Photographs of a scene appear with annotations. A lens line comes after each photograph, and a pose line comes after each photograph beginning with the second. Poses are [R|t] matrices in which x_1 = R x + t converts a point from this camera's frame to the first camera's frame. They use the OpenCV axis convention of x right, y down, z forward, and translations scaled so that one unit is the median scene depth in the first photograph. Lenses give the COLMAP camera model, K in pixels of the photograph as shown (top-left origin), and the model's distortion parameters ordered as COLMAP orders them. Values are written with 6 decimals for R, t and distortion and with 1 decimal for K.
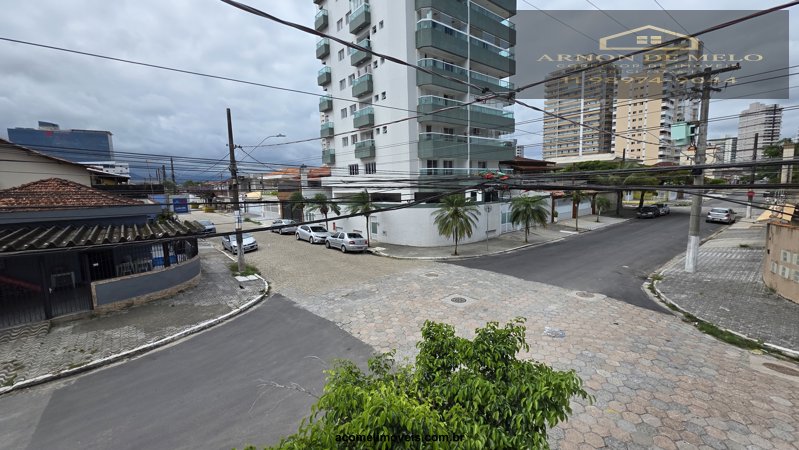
lens RADIAL K [[317.4, 0, 397.2], [0, 317.4, 220.1], [0, 0, 1]] dist [0.002977, 0.000232]
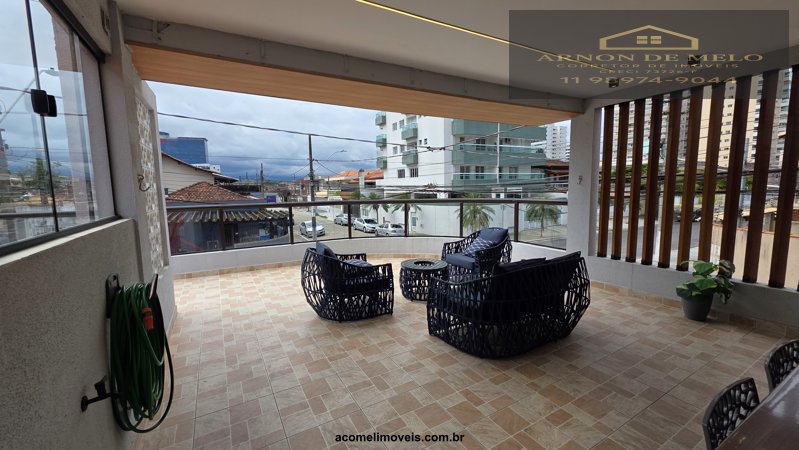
lens RADIAL K [[317.4, 0, 397.2], [0, 317.4, 220.1], [0, 0, 1]] dist [0.002977, 0.000232]
pose [[0.983098, 0.027951, -0.180932, 0.076916], [-0.028126, 0.999603, 0.001597, 0.016600], [0.180905, 0.003519, 0.983494, -0.200583]]
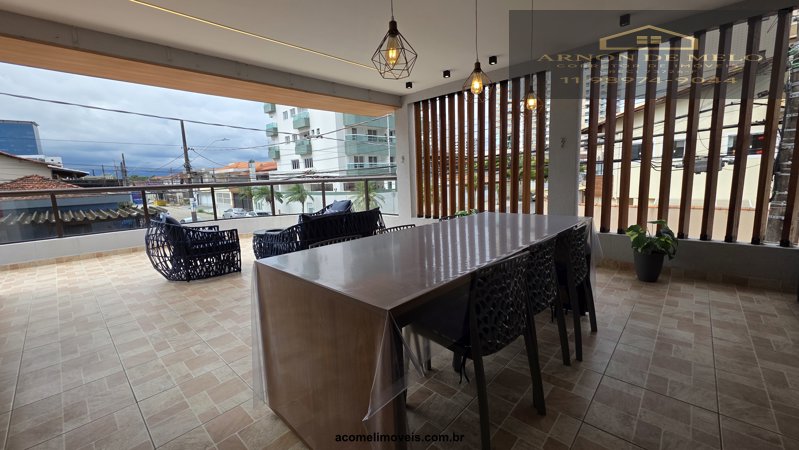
lens RADIAL K [[317.4, 0, 397.2], [0, 317.4, 220.1], [0, 0, 1]] dist [0.002977, 0.000232]
pose [[0.993334, -0.027166, 0.112027, 0.108158], [0.024353, 0.999355, 0.026406, 0.027332], [-0.112672, -0.023502, 0.993354, -0.230317]]
